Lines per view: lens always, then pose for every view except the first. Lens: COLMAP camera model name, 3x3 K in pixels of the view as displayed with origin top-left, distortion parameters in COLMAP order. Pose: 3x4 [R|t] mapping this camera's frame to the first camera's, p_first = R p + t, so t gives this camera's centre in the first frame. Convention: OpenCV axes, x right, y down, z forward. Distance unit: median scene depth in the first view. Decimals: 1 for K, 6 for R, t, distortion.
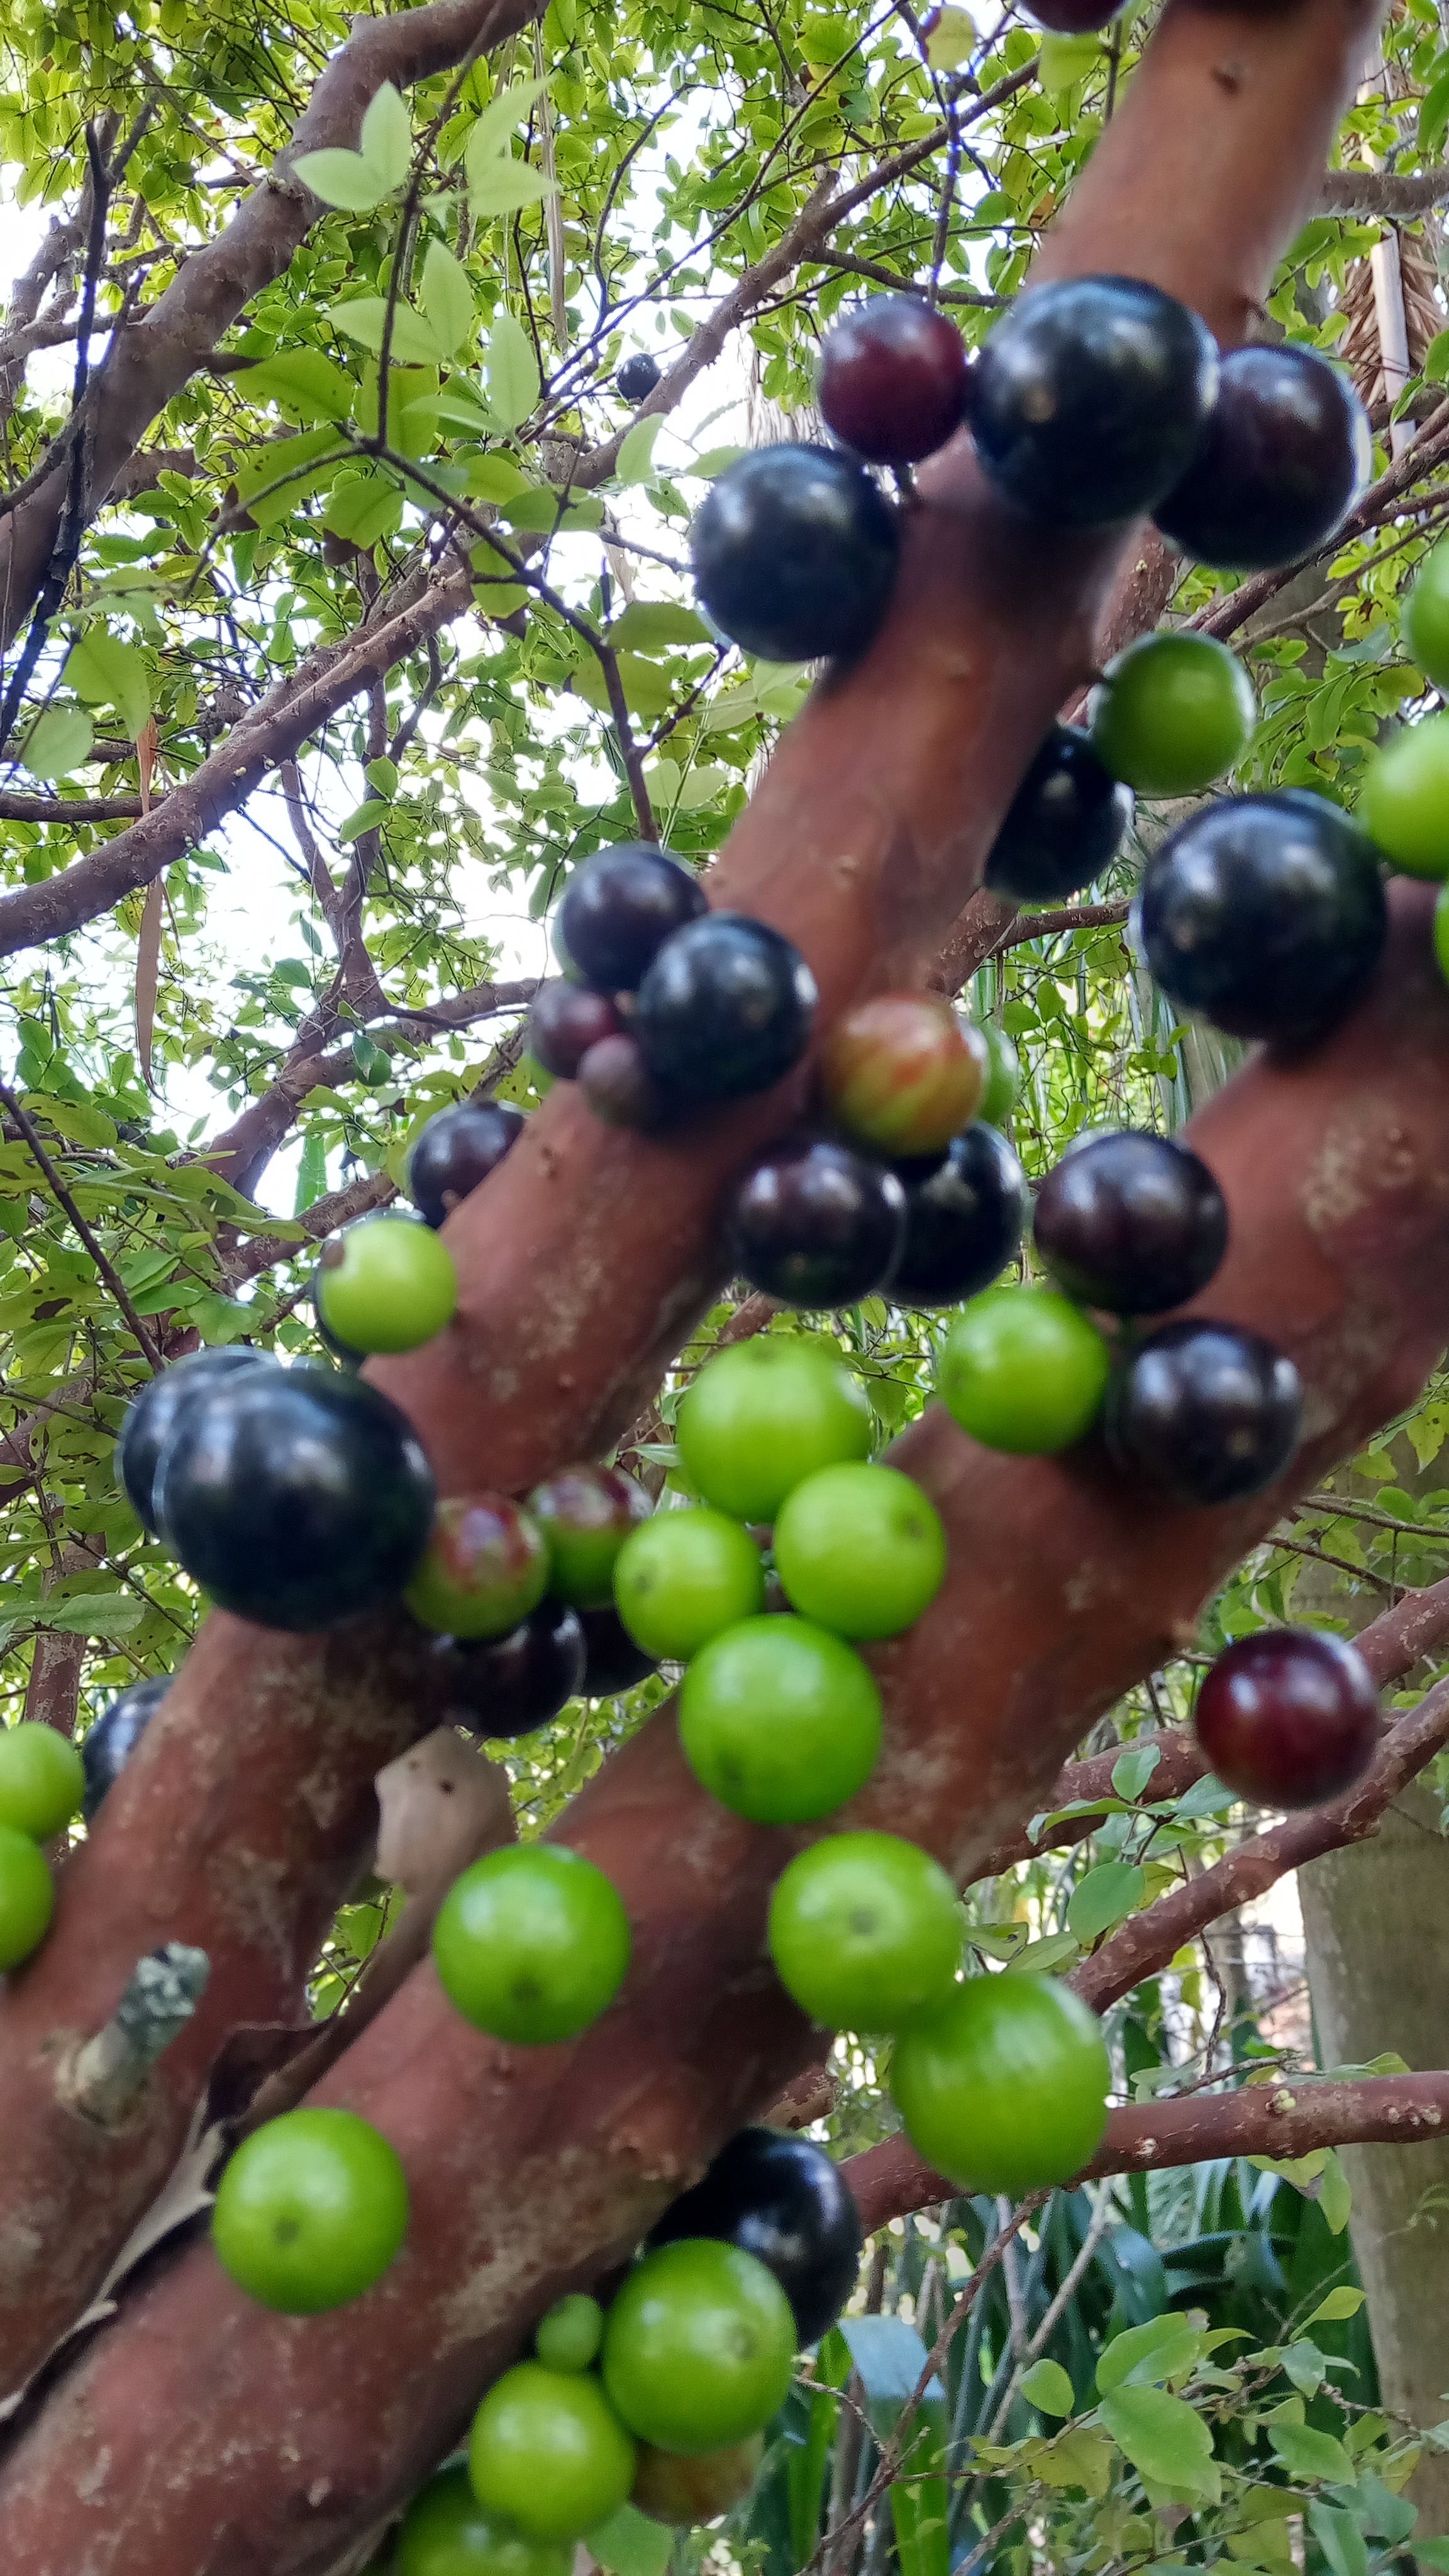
lens RADIAL K [[2083.3, 0, 727.0], [0, 2083.3, 1212.5], [0, 0, 1]] dist [0.078129, -0.162018]
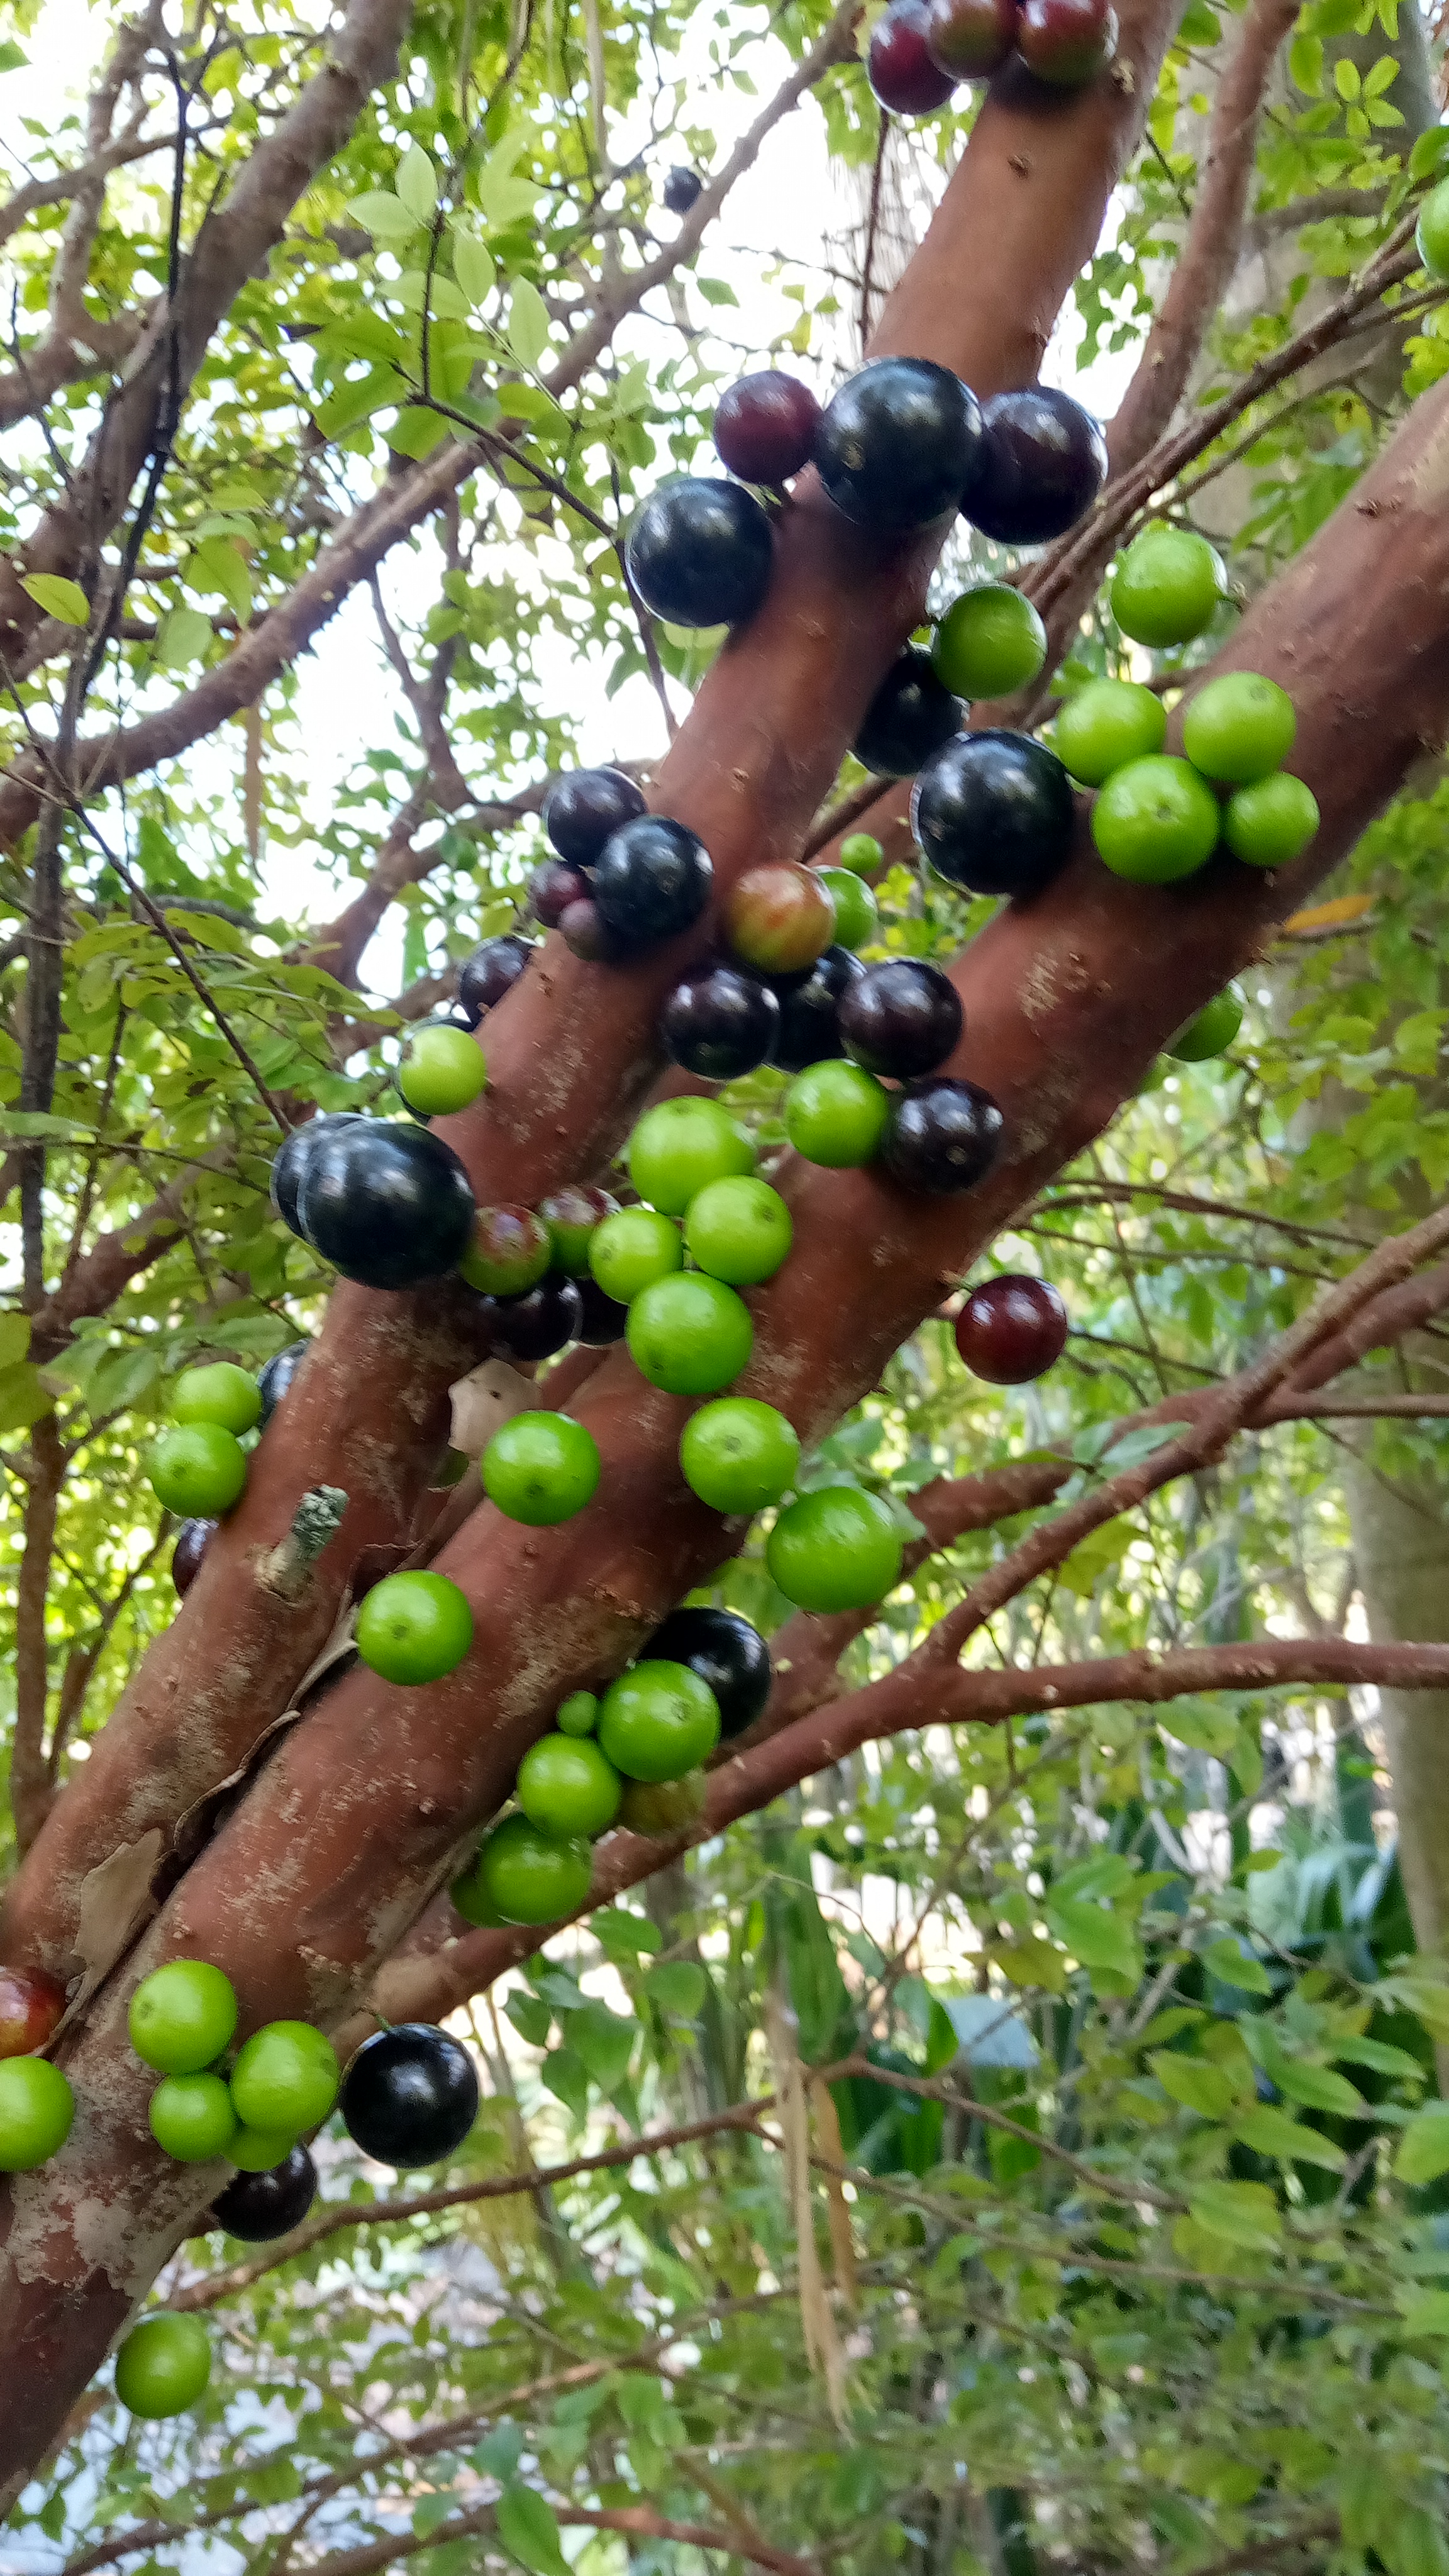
lens RADIAL K [[2083.3, 0, 727.0], [0, 2083.3, 1212.5], [0, 0, 1]] dist [0.078129, -0.162018]
pose [[0.998325, -0.021848, -0.053579, 0.122697], [0.027859, 0.993073, 0.114150, -0.028889], [0.050714, -0.115451, 0.992018, -0.502059]]
